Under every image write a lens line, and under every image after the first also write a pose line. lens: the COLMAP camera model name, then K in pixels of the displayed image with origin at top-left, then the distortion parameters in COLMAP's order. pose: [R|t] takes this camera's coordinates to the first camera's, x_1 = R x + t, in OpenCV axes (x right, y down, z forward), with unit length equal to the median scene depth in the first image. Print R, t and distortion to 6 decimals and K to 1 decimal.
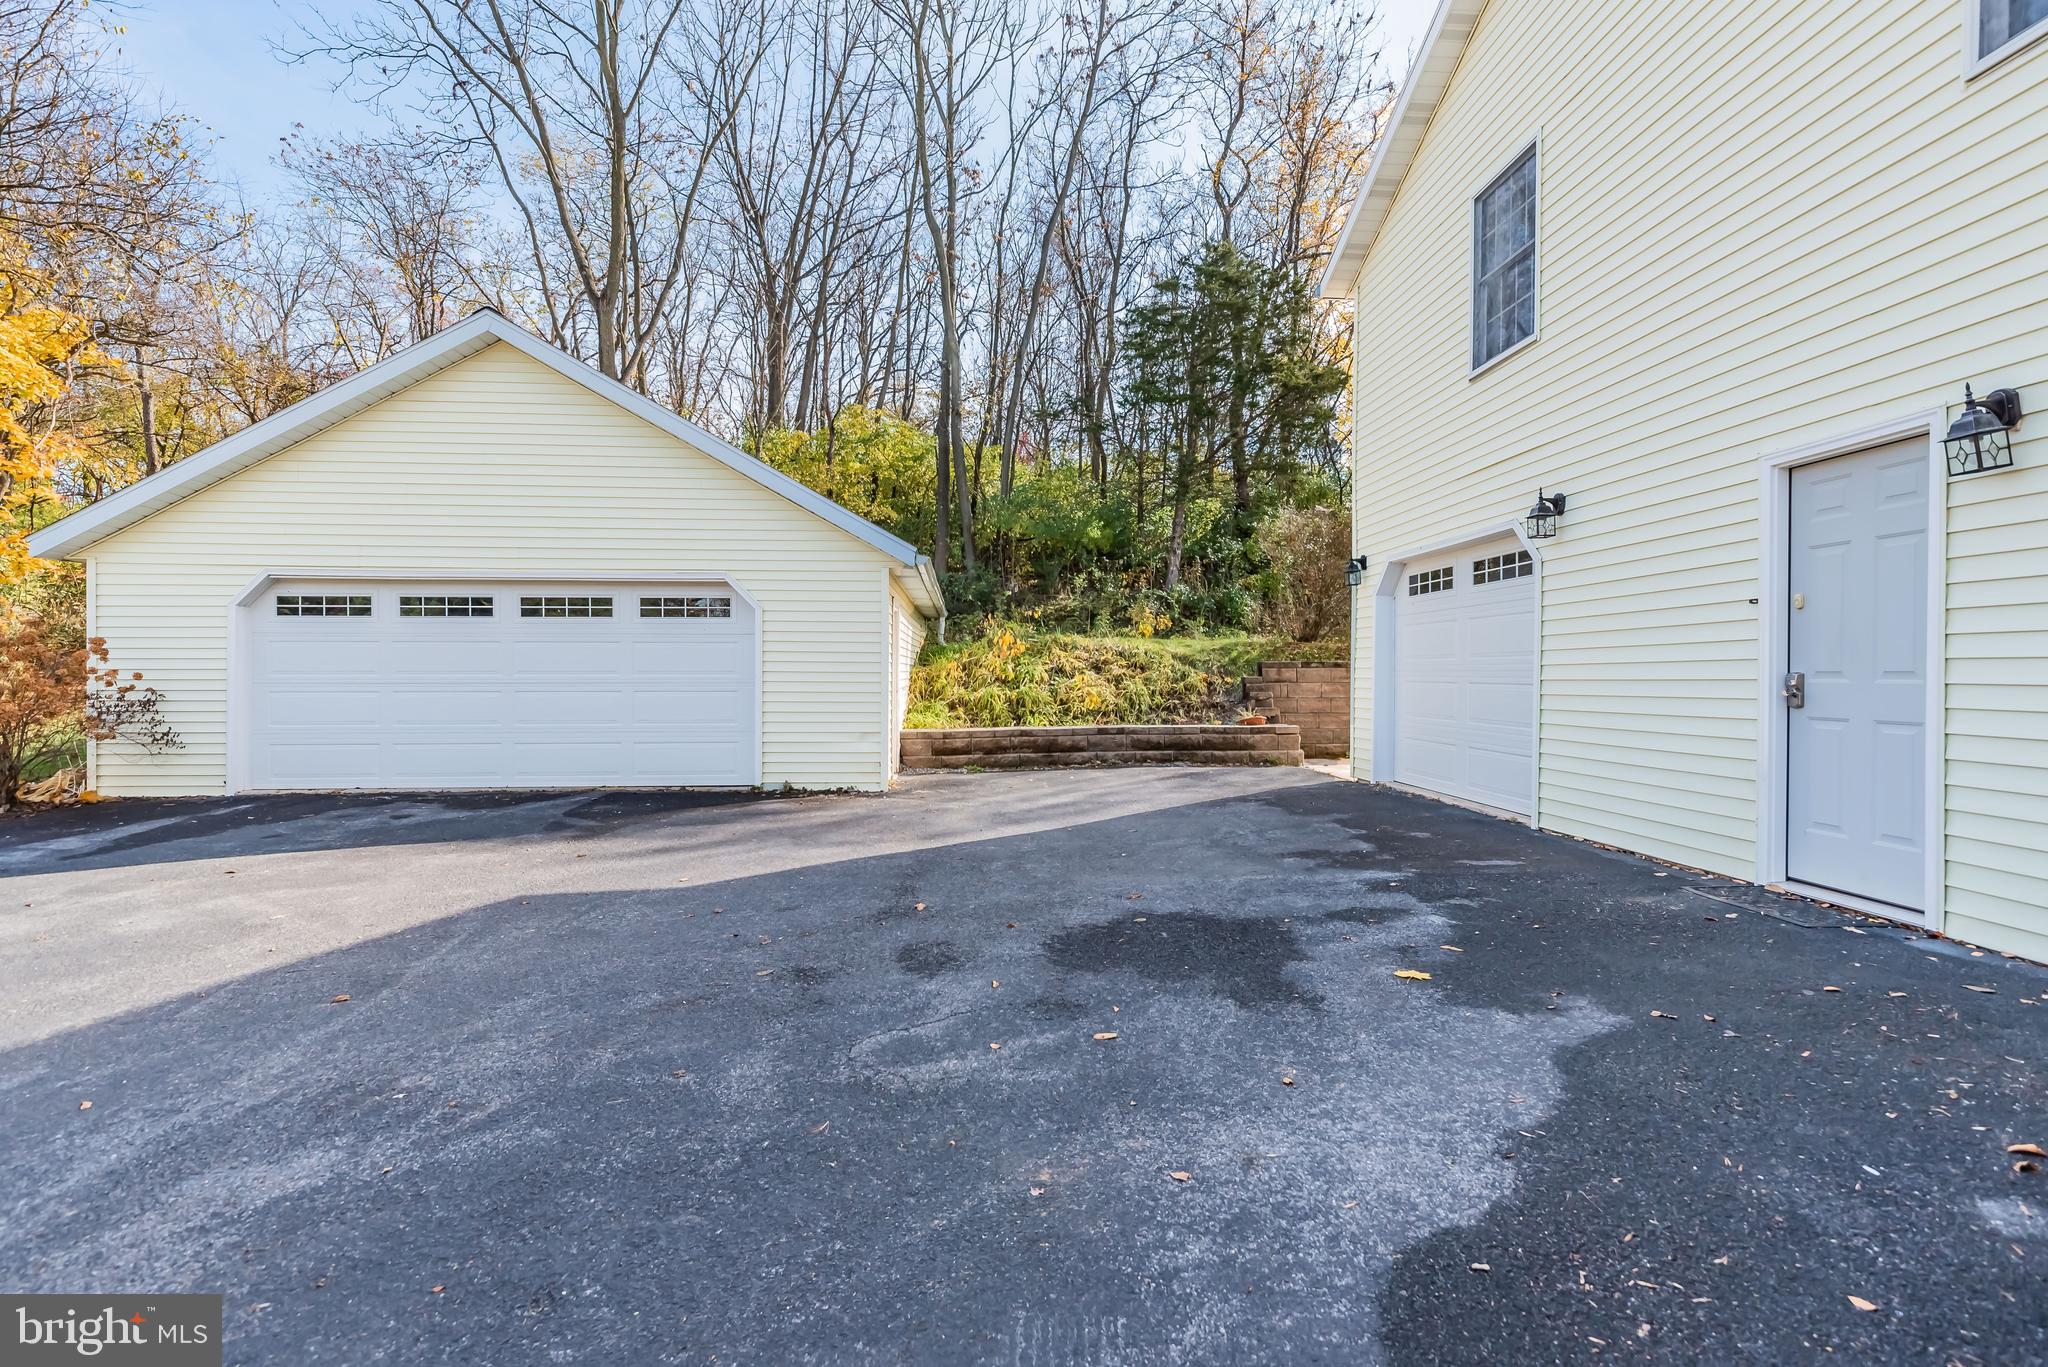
lens RADIAL K [[989.3, 0, 1041.7], [0, 989.3, 684.2], [0, 0, 1]] dist [-0.002327, -0.000657]
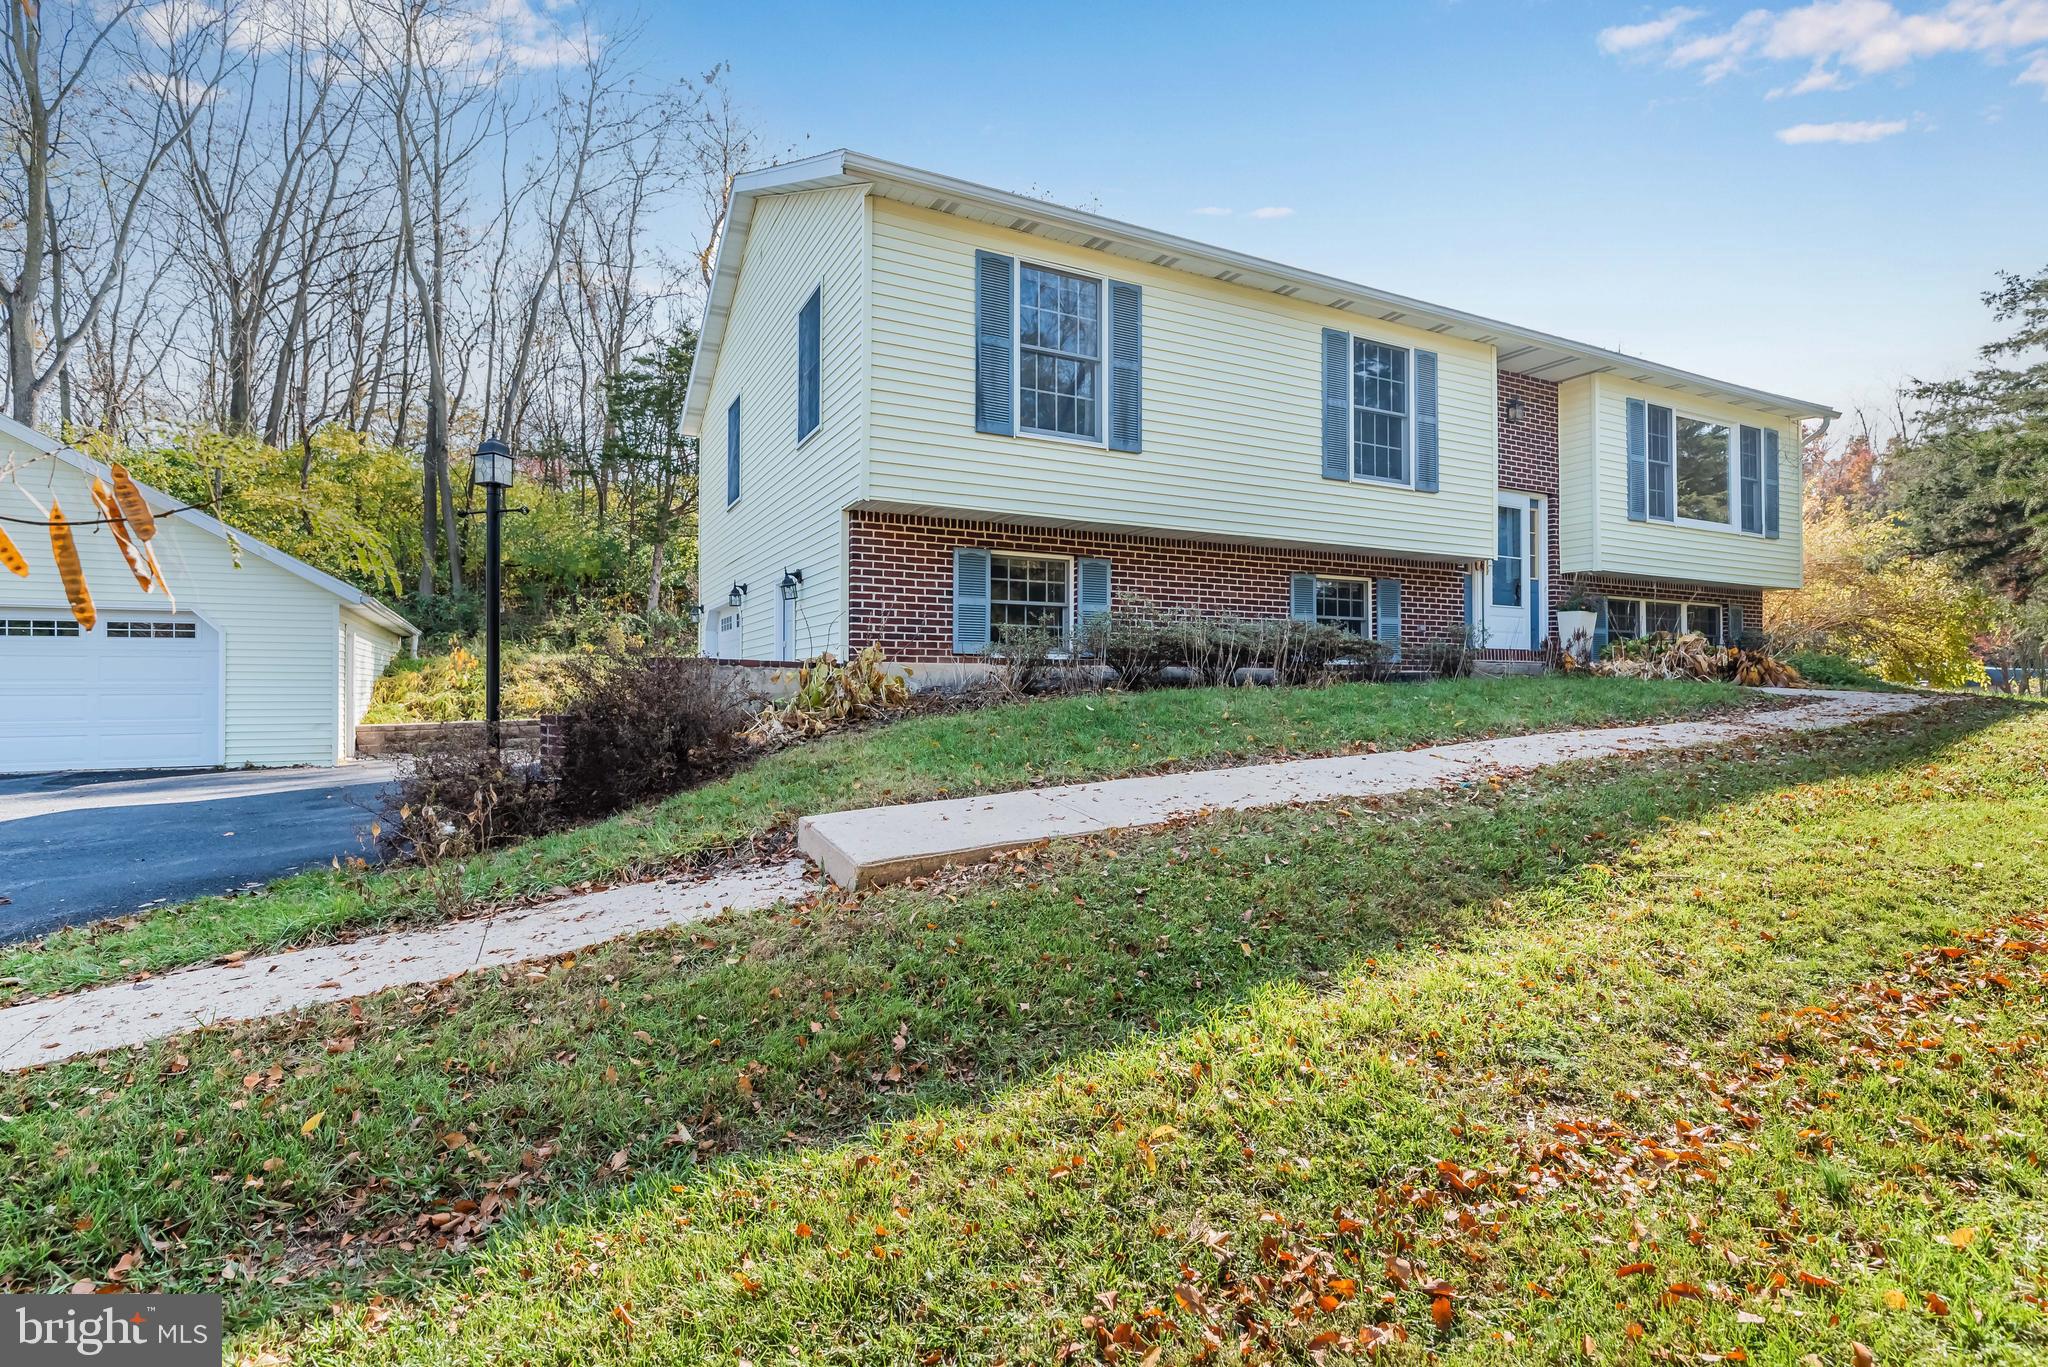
lens RADIAL K [[989.3, 0, 1041.7], [0, 989.3, 684.2], [0, 0, 1]] dist [-0.002327, -0.000657]
pose [[0.914003, -0.003650, 0.405691, 0.076643], [0.009631, 0.999873, -0.012704, 0.008905], [-0.405593, 0.015518, 0.913922, -0.276329]]
